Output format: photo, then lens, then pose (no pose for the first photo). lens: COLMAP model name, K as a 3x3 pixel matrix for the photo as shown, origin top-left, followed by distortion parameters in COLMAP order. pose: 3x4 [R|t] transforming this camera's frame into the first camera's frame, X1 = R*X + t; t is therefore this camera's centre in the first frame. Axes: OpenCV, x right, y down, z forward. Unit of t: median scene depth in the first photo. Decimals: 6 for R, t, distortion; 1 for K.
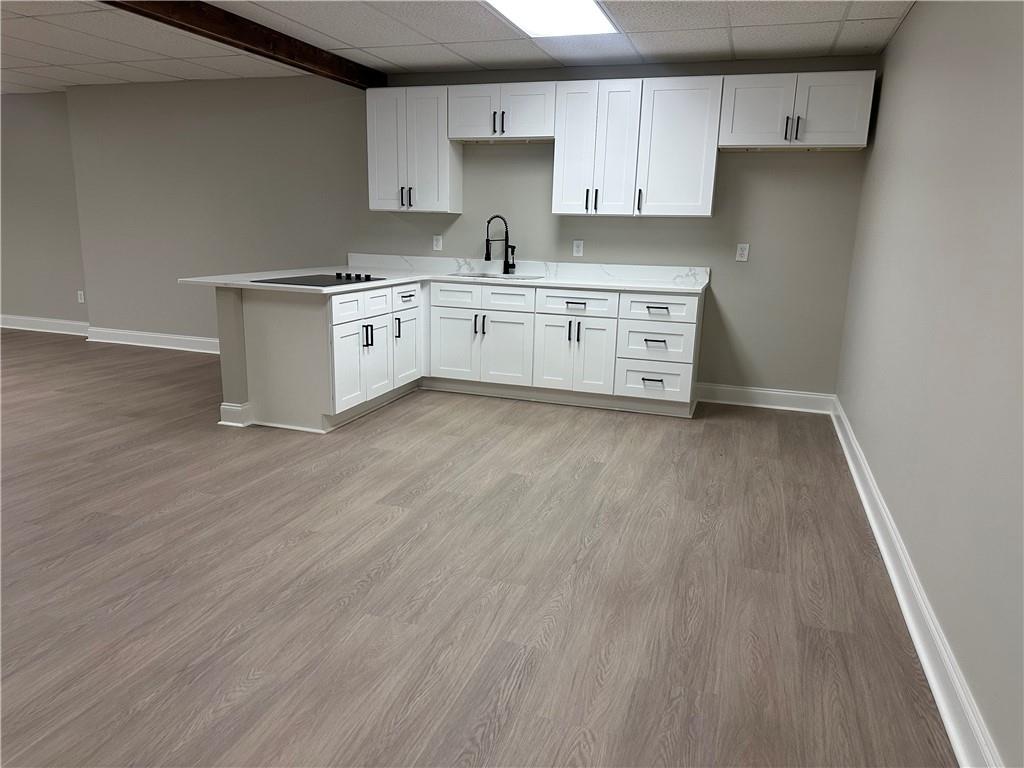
lens RADIAL K [[724.8, 0, 512.0], [0, 724.8, 384.0], [0, 0, 1]] dist [0.137279, -0.192813]
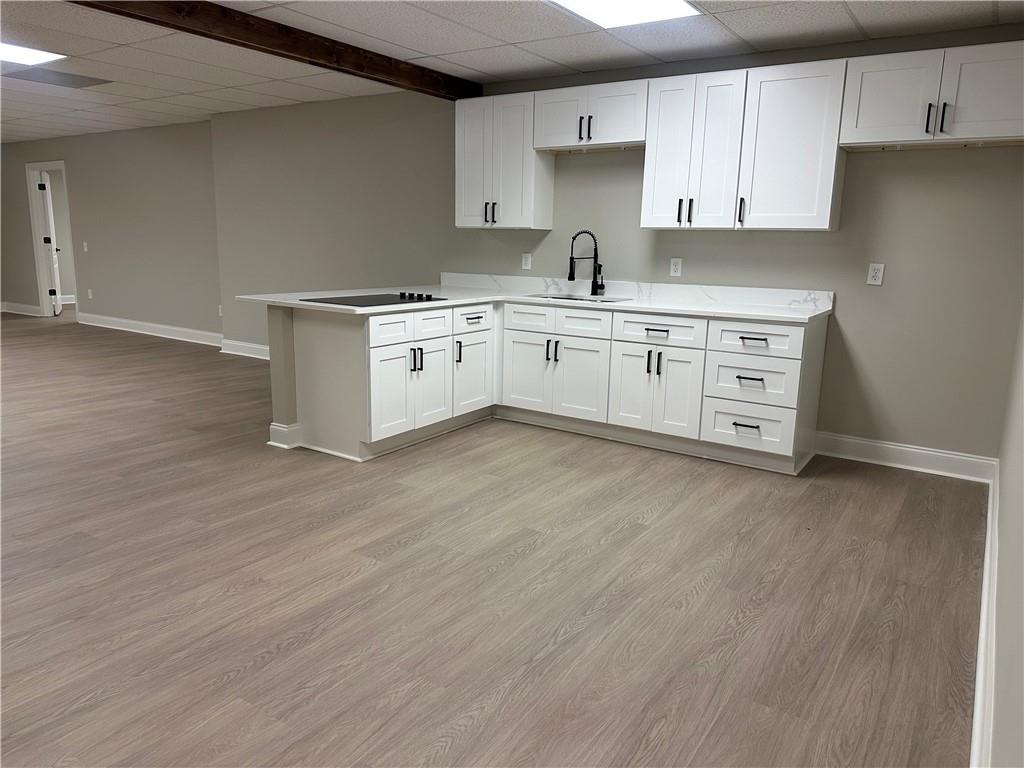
lens RADIAL K [[722.9, 0, 512.0], [0, 722.9, 384.0], [0, 0, 1]] dist [0.102292, -0.143317]
pose [[0.964044, 0.047926, -0.261385, 0.153048], [-0.054360, 0.998369, -0.017435, -0.024015], [0.260123, 0.031017, 0.965077, 0.130411]]
